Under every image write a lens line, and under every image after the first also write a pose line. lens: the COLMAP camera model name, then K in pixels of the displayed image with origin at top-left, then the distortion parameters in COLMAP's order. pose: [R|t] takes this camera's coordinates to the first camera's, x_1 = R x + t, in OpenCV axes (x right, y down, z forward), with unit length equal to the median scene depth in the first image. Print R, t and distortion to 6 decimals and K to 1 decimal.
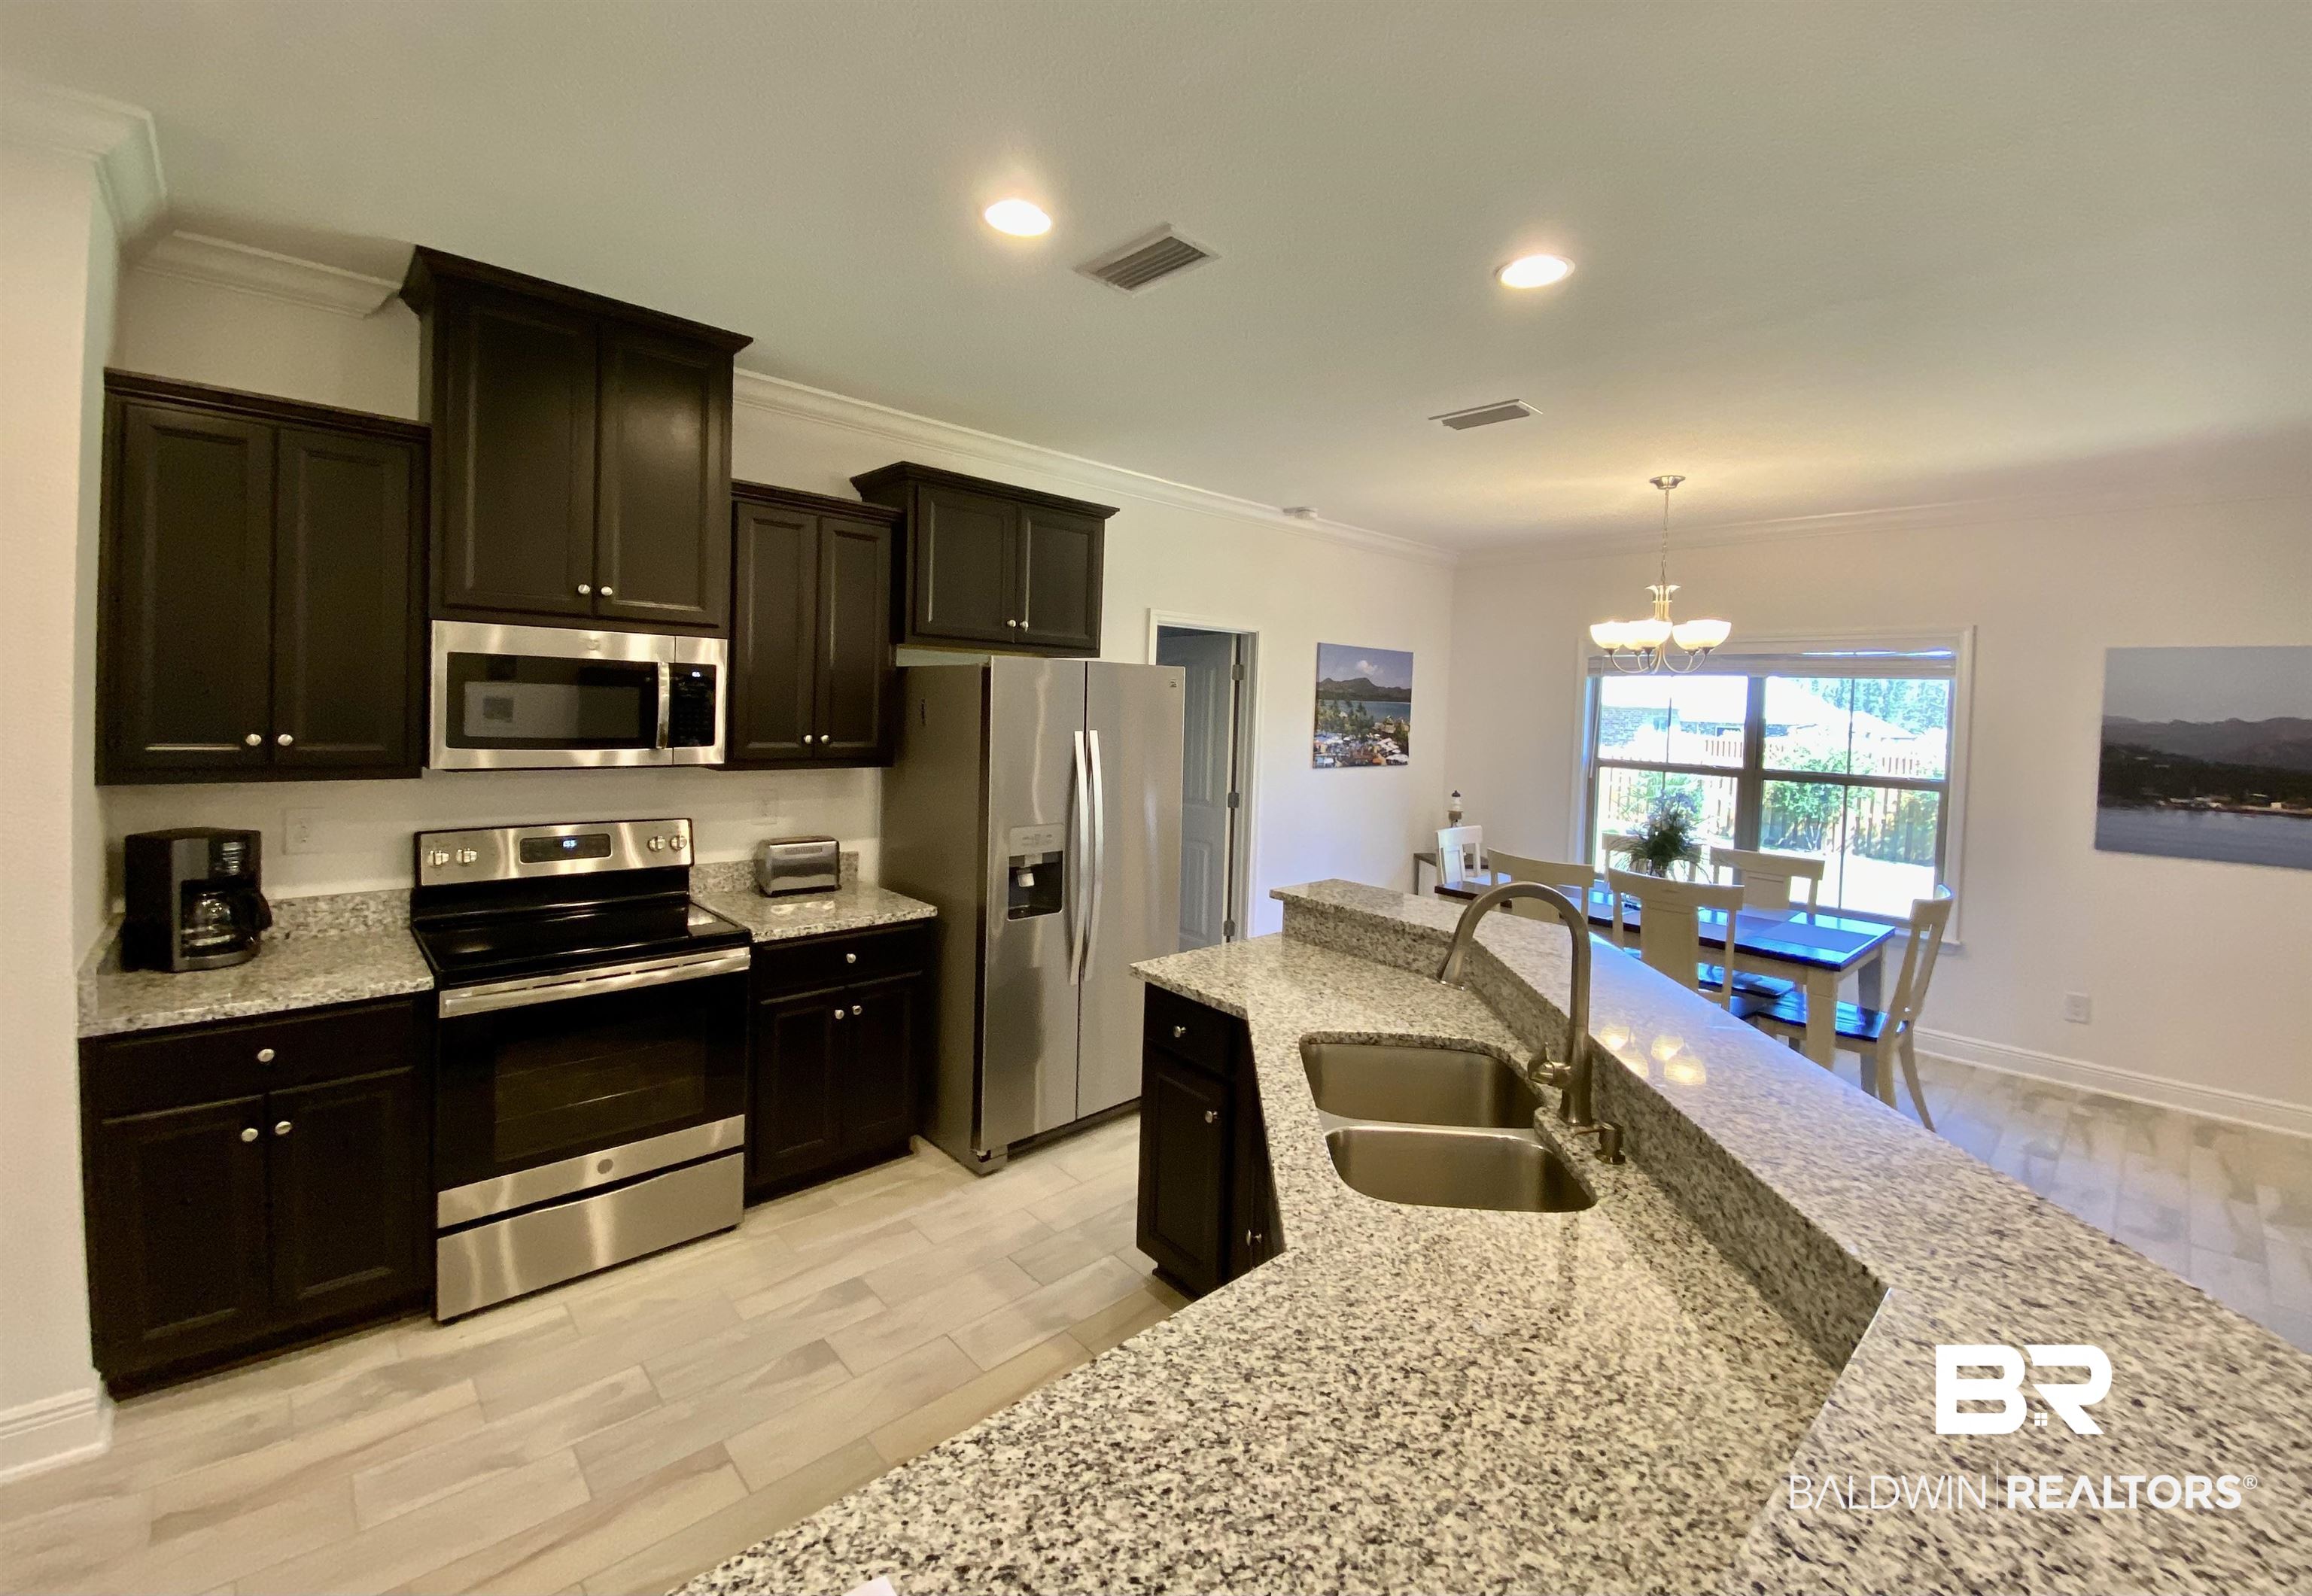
lens RADIAL K [[940.9, 0, 1154.9], [0, 940.9, 725.4], [0, 0, 1]] dist [0.012427, -0.014337]
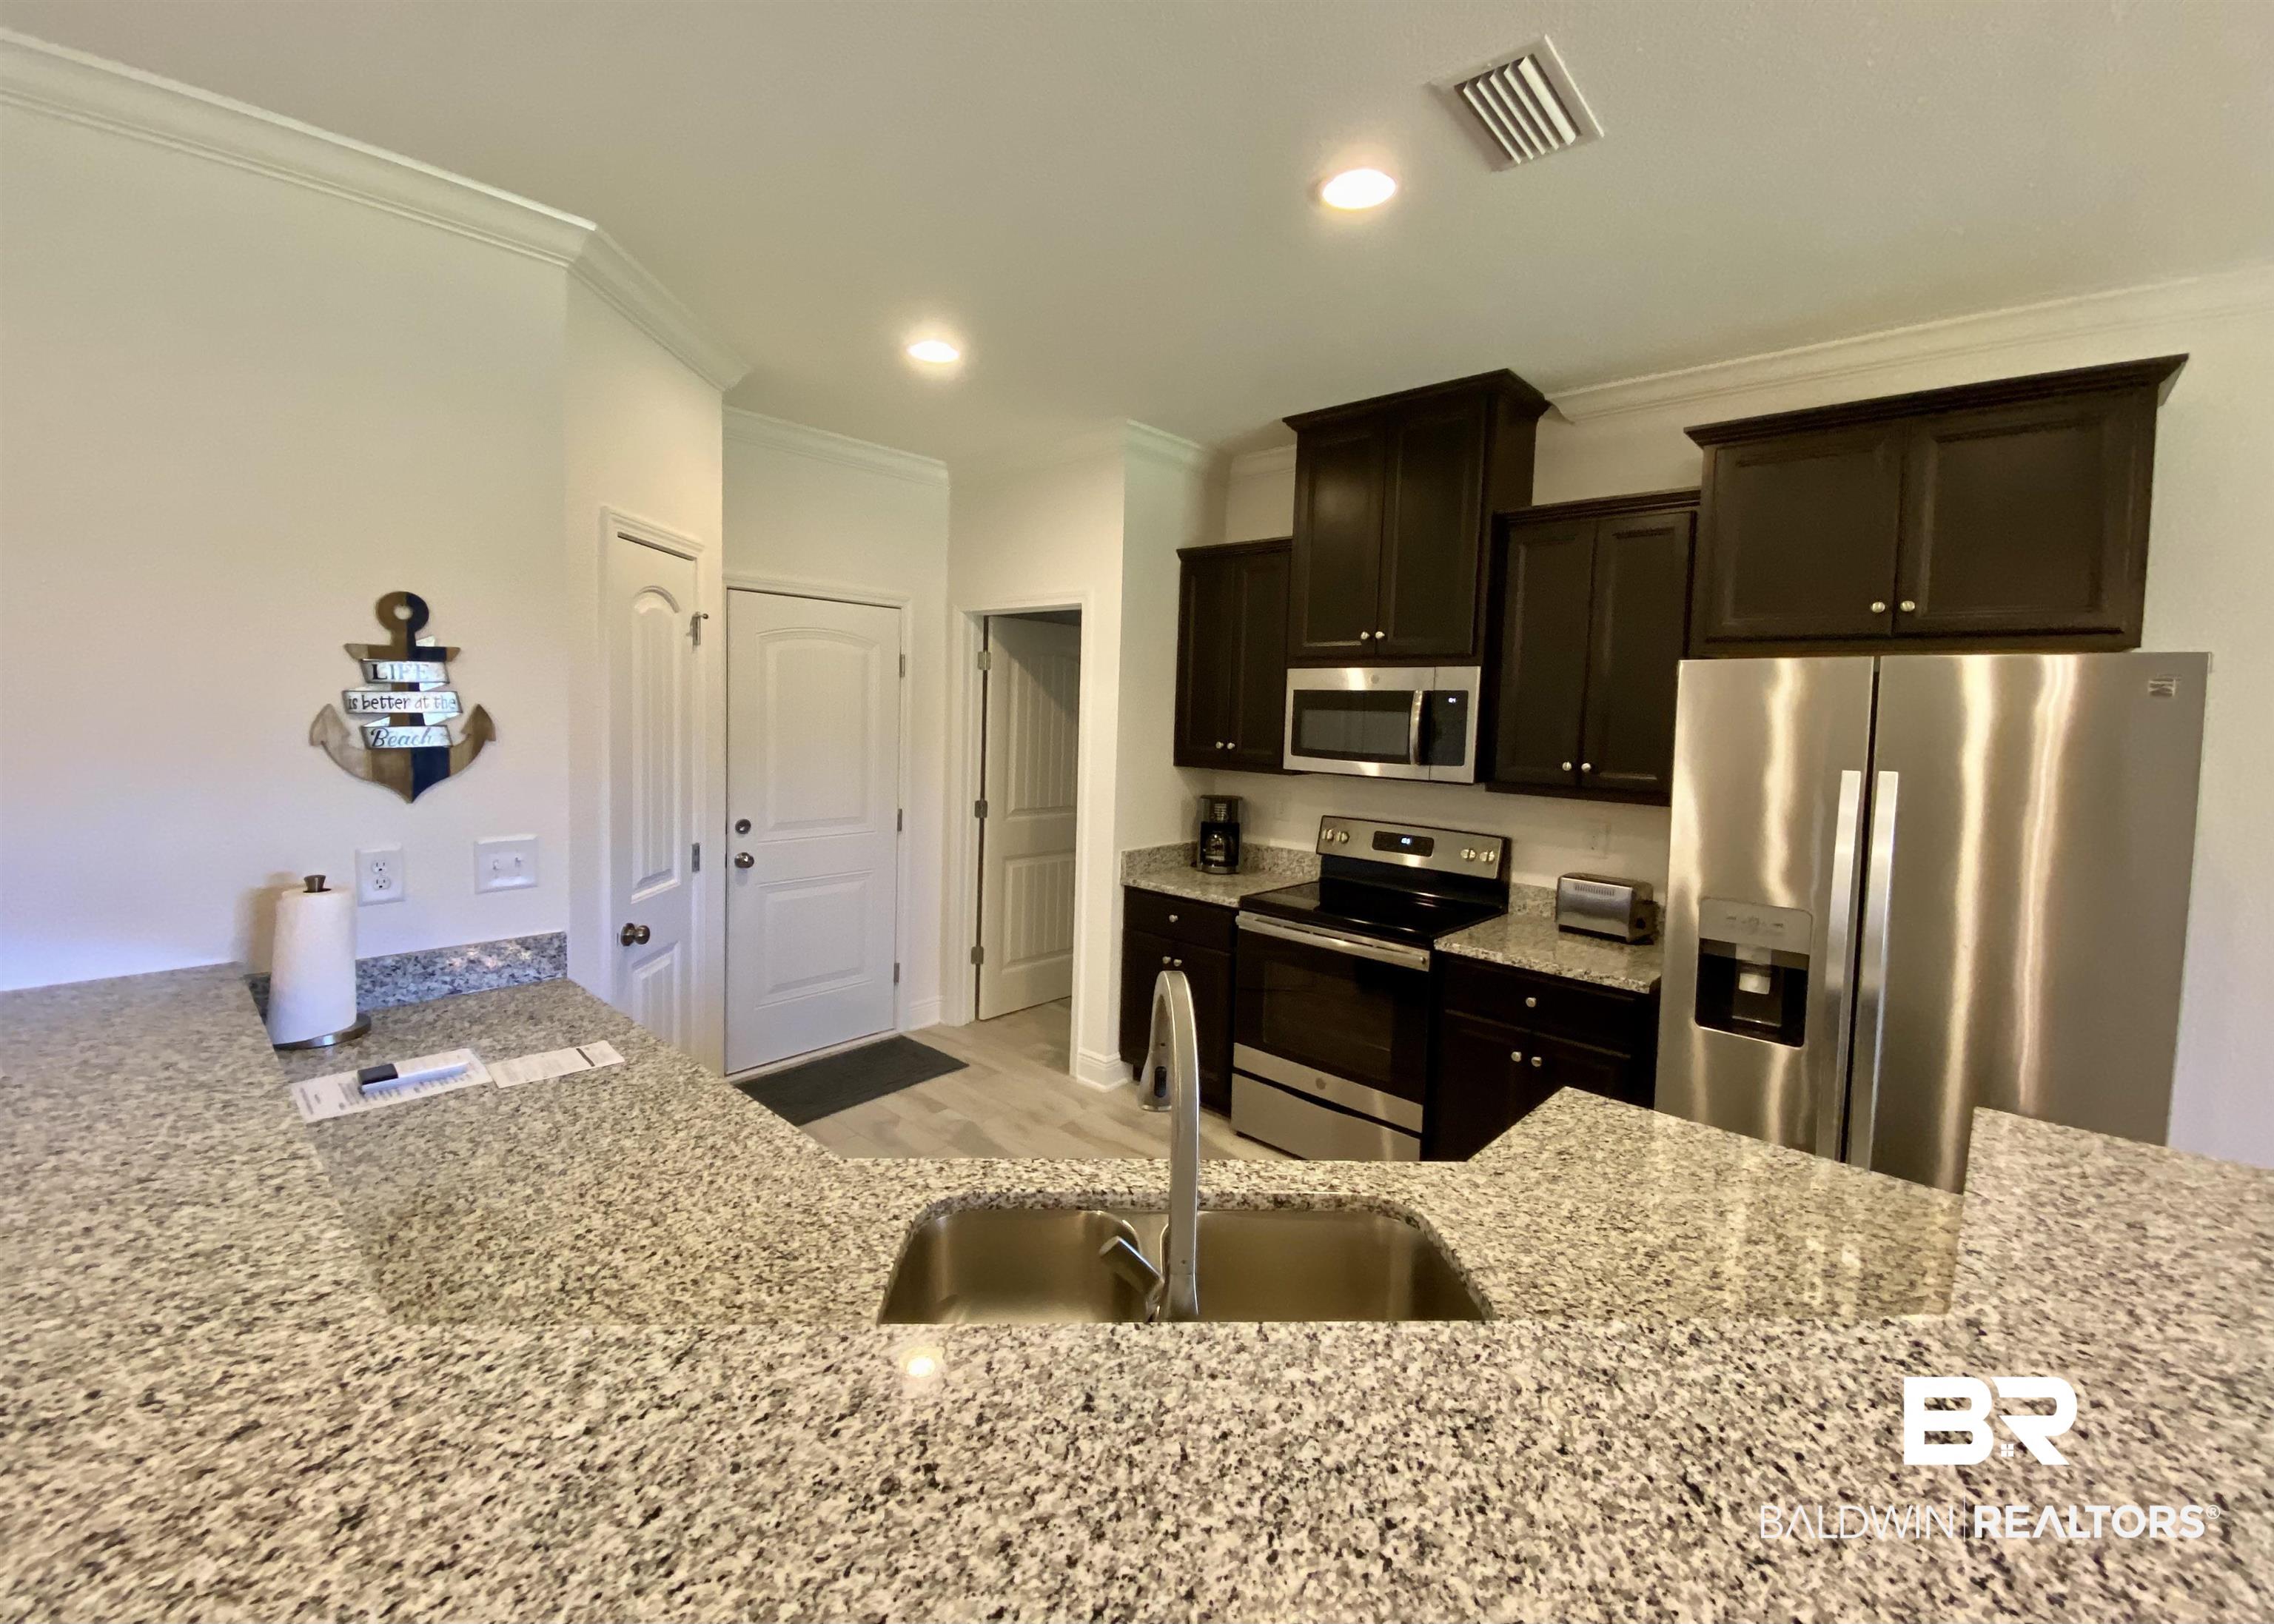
lens RADIAL K [[935.5, 0, 1134.3], [0, 935.5, 757.5], [0, 0, 1]] dist [0.018830, -0.015056]
pose [[0.095763, 0.027130, -0.995034, 0.756498], [-0.051322, 0.998434, 0.022283, 0.009330], [0.994080, 0.048934, 0.097005, 0.700588]]
